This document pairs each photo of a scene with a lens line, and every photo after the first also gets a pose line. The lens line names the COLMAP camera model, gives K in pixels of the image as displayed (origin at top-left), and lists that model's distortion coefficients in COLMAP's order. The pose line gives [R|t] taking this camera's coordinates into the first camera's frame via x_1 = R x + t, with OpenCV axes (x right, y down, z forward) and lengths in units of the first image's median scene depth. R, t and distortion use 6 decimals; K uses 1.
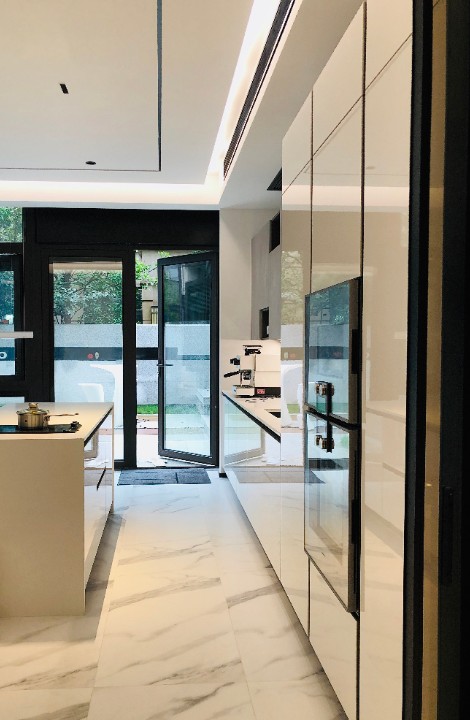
lens RADIAL K [[628.6, 0, 235.5], [0, 628.6, 360.0], [0, 0, 1]] dist [-0.004298, -0.001531]
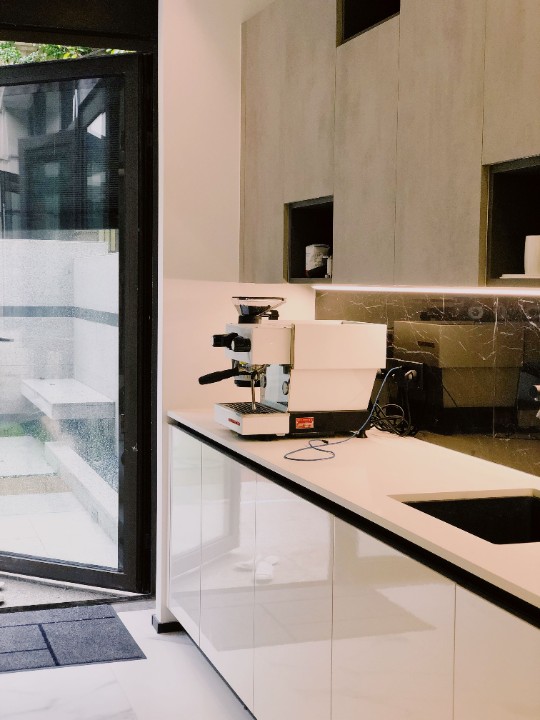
lens RADIAL K [[1078.4, 0, 270.6], [0, 1078.4, 354.1], [0, 0, 1]] dist [0.036859, 0.000000]
pose [[0.962491, -0.009655, 0.271143, -0.151857], [-0.009165, 0.997639, 0.068058, -0.034486], [-0.271160, -0.067991, 0.960130, 0.373847]]
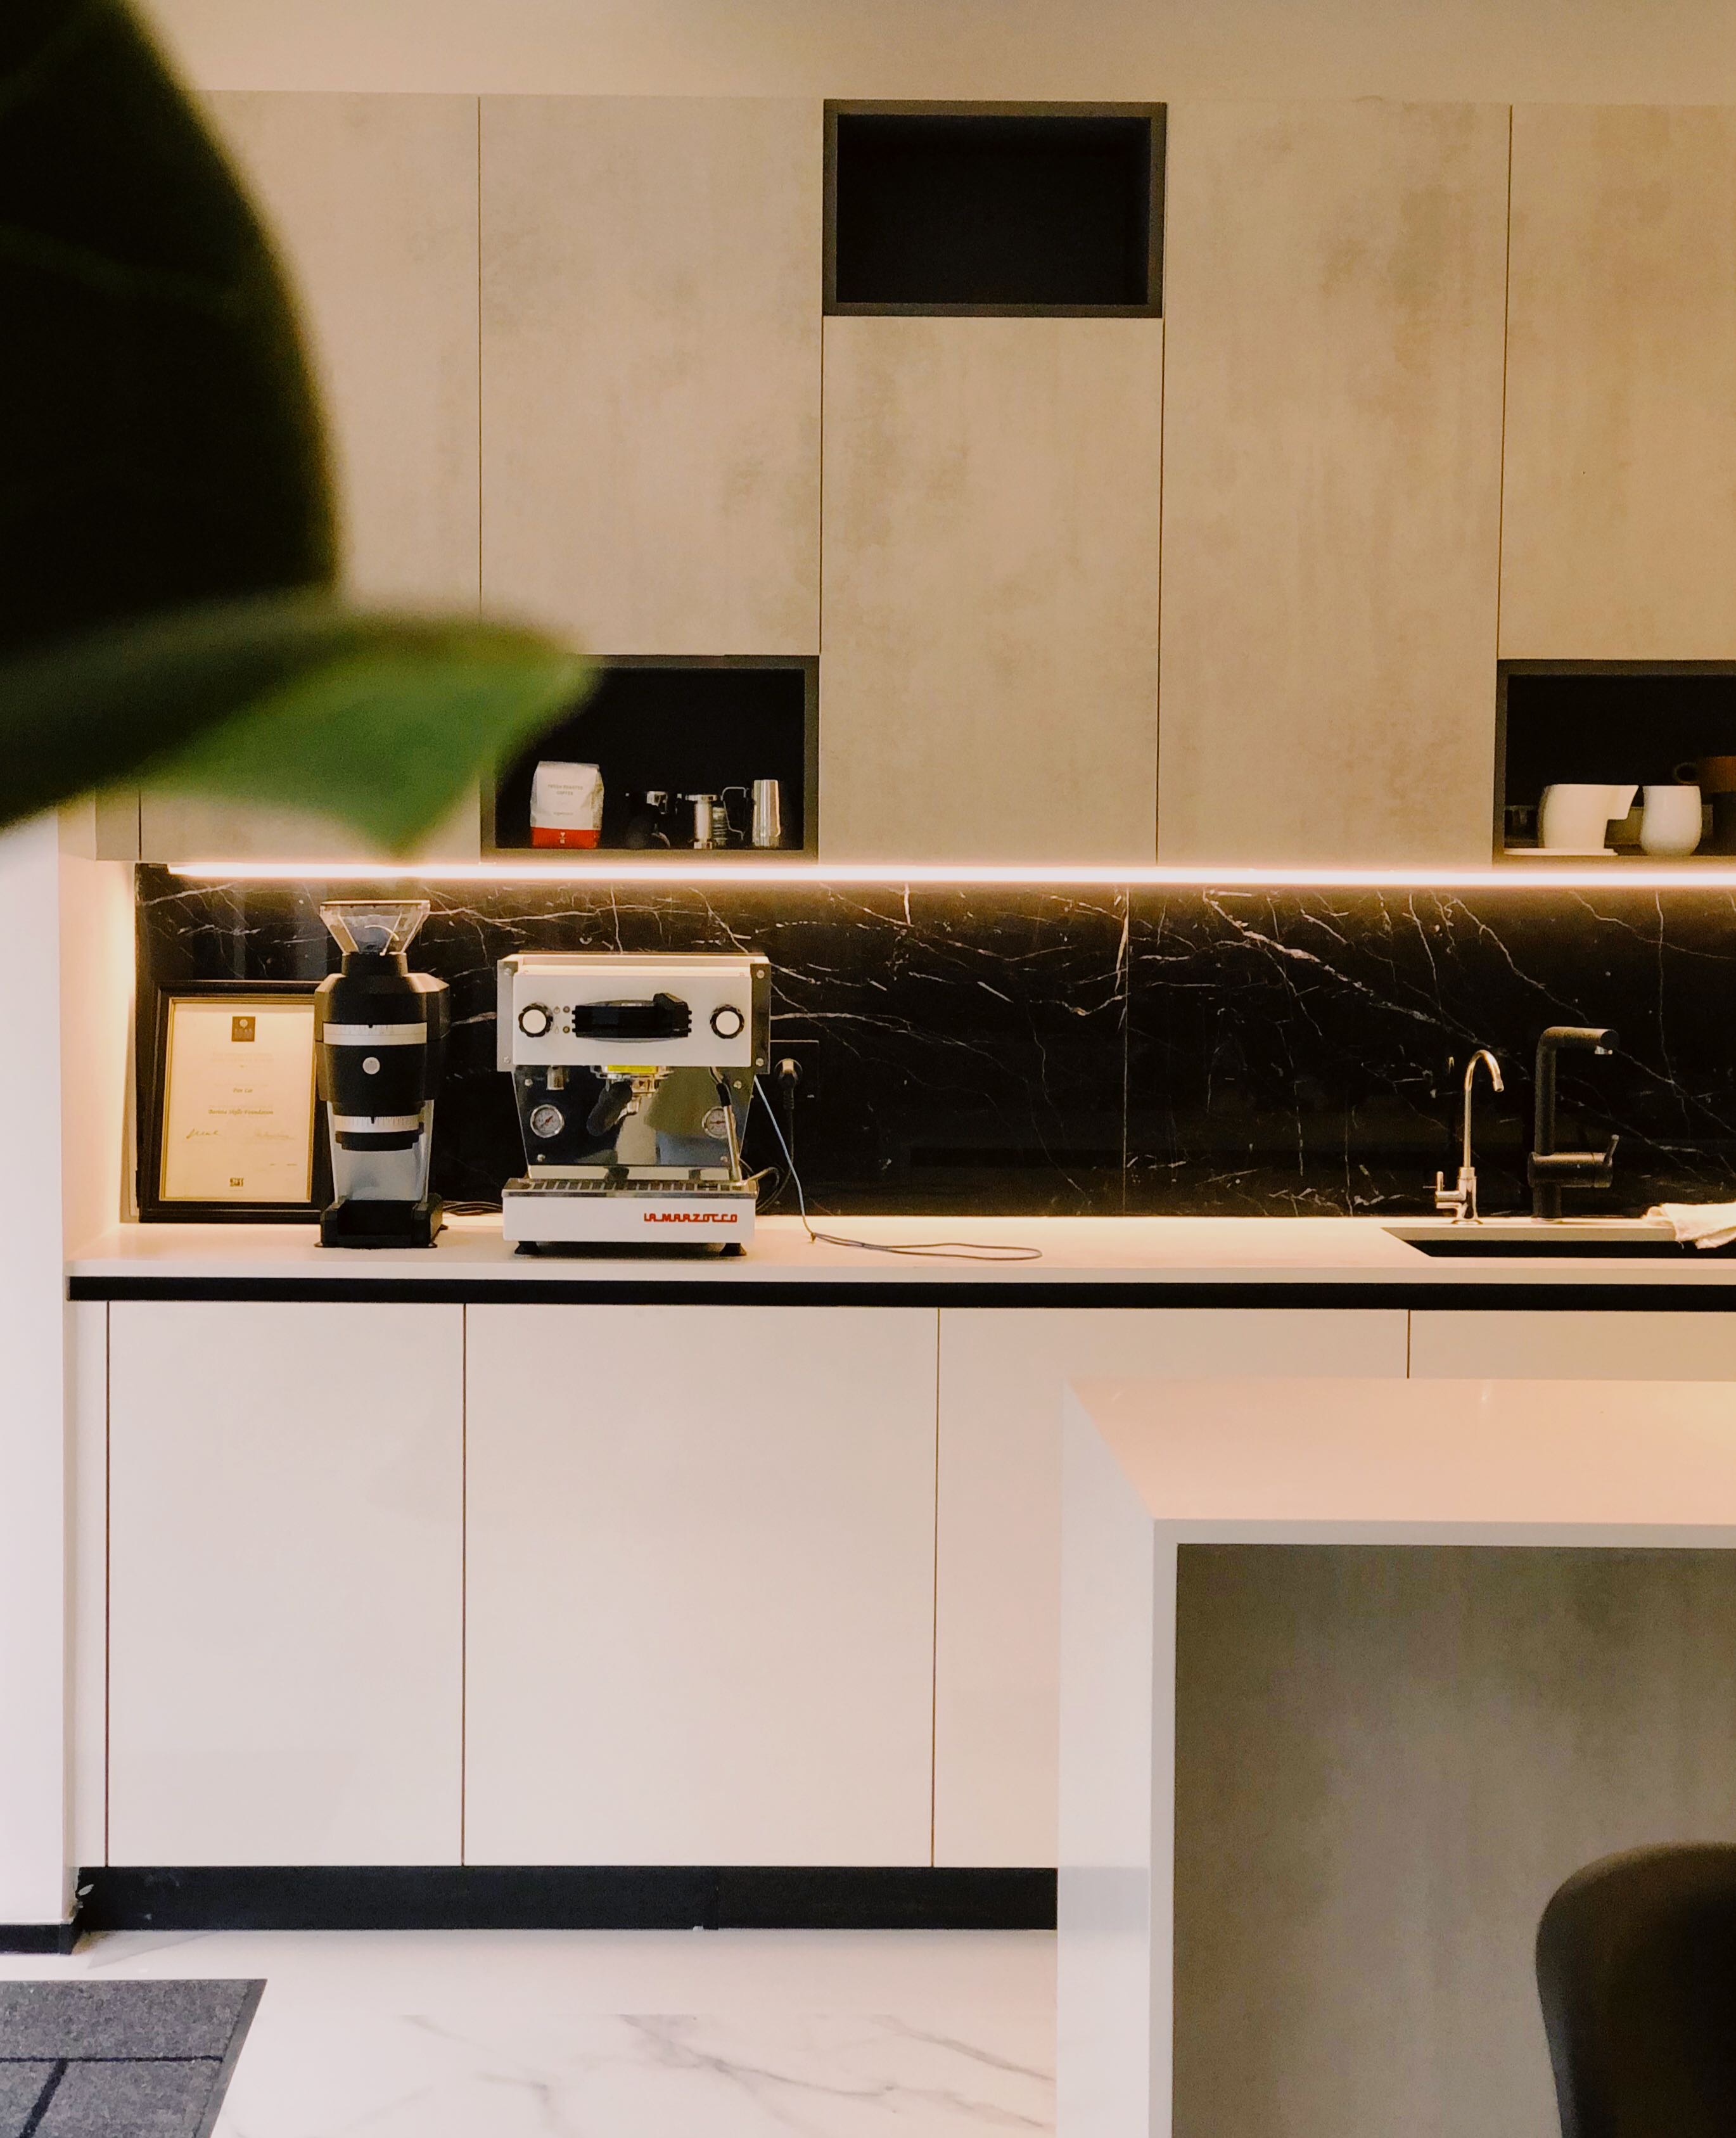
lens RADIAL K [[3660.2, 0, 867.3], [0, 3660.2, 1079.4], [0, 0, 1]] dist [-0.010279, 0.000000]
pose [[0.030610, -0.069615, 0.997104, -0.861679], [-0.006662, 0.997535, 0.069850, -0.043277], [-0.999509, -0.008781, 0.030071, 0.932577]]
